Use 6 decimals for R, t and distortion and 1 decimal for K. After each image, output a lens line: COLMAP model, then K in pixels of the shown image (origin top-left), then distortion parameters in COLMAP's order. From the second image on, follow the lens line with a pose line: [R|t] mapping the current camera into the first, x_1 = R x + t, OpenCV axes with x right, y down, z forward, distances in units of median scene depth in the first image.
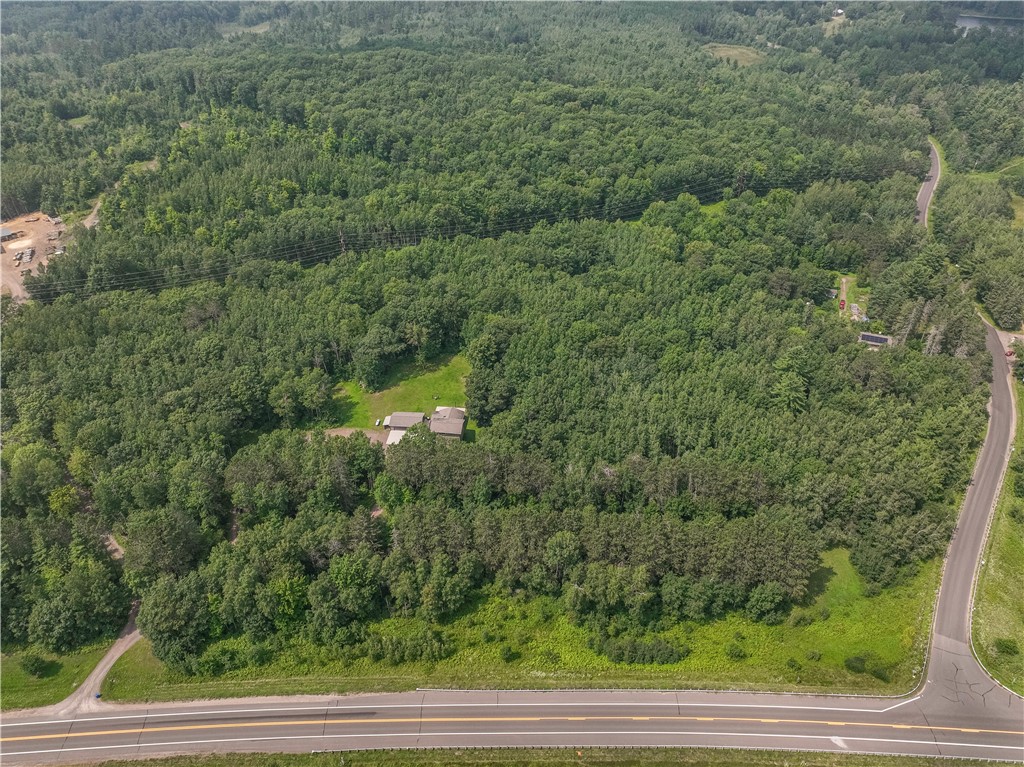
lens RADIAL K [[720.2, 0, 512.0], [0, 720.2, 383.5], [0, 0, 1]] dist [-0.004327, 0.027161]
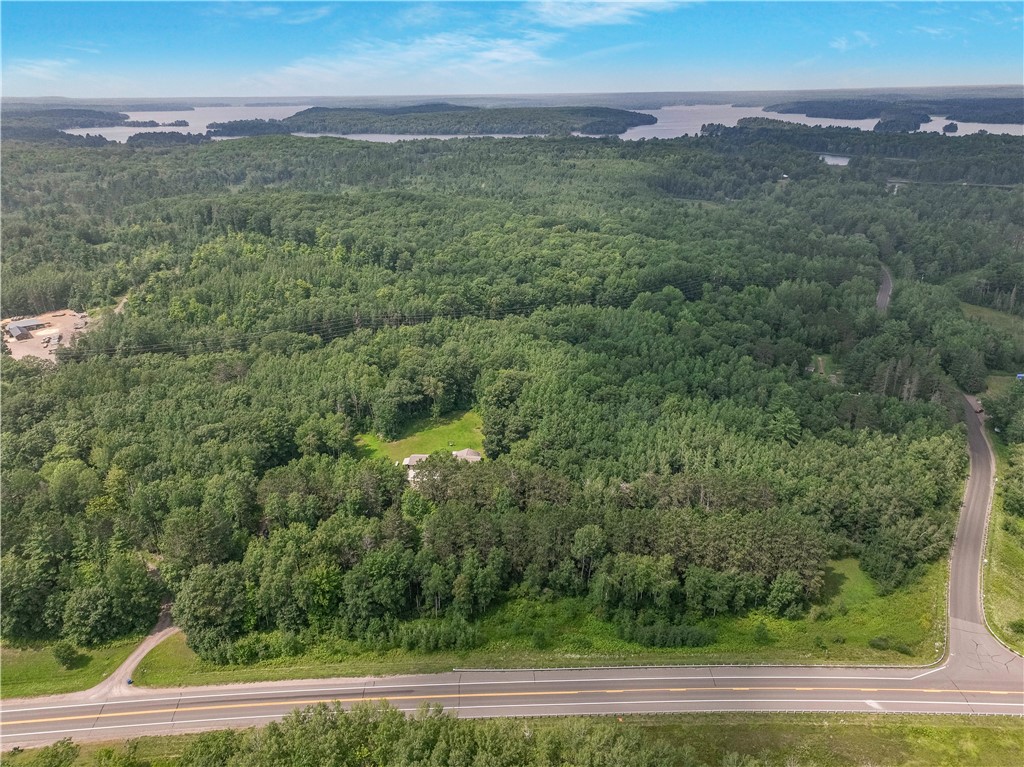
lens RADIAL K [[720.2, 0, 512.0], [0, 720.2, 383.5], [0, 0, 1]] dist [-0.004327, 0.027161]
pose [[0.999374, -0.005794, 0.034898, -0.059209], [0.013416, 0.974878, -0.222335, 0.185407], [-0.032733, 0.222664, 0.974346, -0.048244]]
